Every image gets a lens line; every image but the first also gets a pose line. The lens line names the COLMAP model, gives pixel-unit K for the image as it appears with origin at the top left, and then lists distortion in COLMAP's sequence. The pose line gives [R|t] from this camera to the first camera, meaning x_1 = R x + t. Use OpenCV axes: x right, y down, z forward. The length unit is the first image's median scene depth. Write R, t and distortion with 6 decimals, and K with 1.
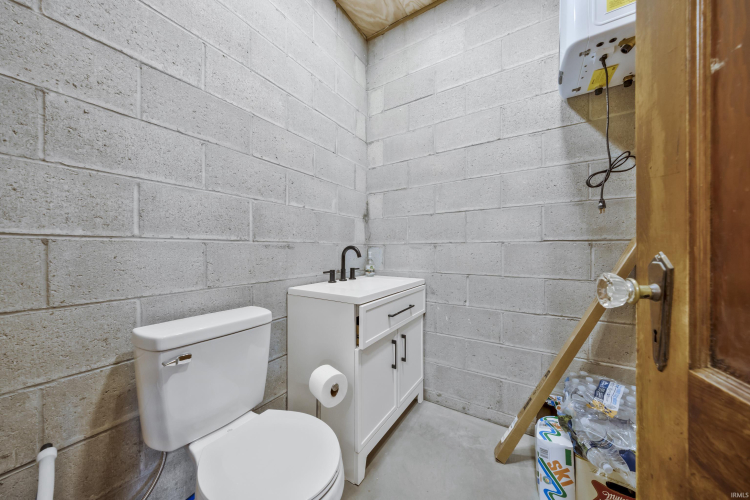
lens RADIAL K [[259.1, 0, 374.6], [0, 259.1, 251.1], [0, 0, 1]] dist [-0.000310, -0.000036]
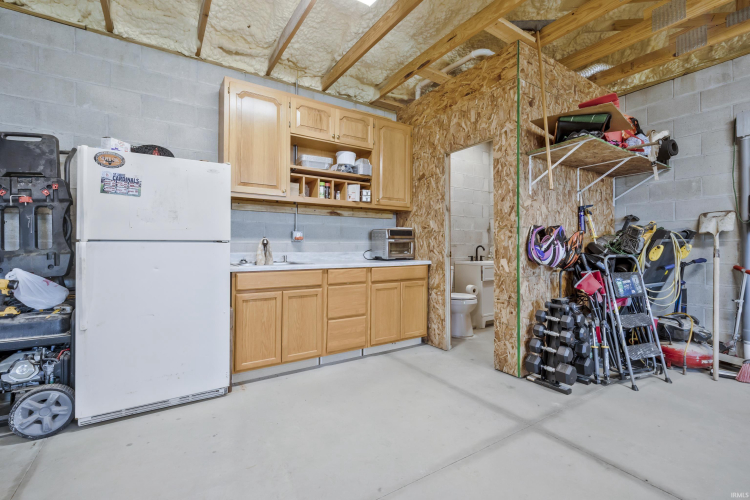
lens RADIAL K [[325.2, 0, 373.4], [0, 325.2, 247.7], [0, 0, 1]] dist [-0.000844, -0.000010]
pose [[0.913139, 0.003804, -0.407632, 0.200375], [-0.003747, 0.999993, 0.000939, -0.000768], [0.407632, 0.000670, 0.913146, -1.848678]]
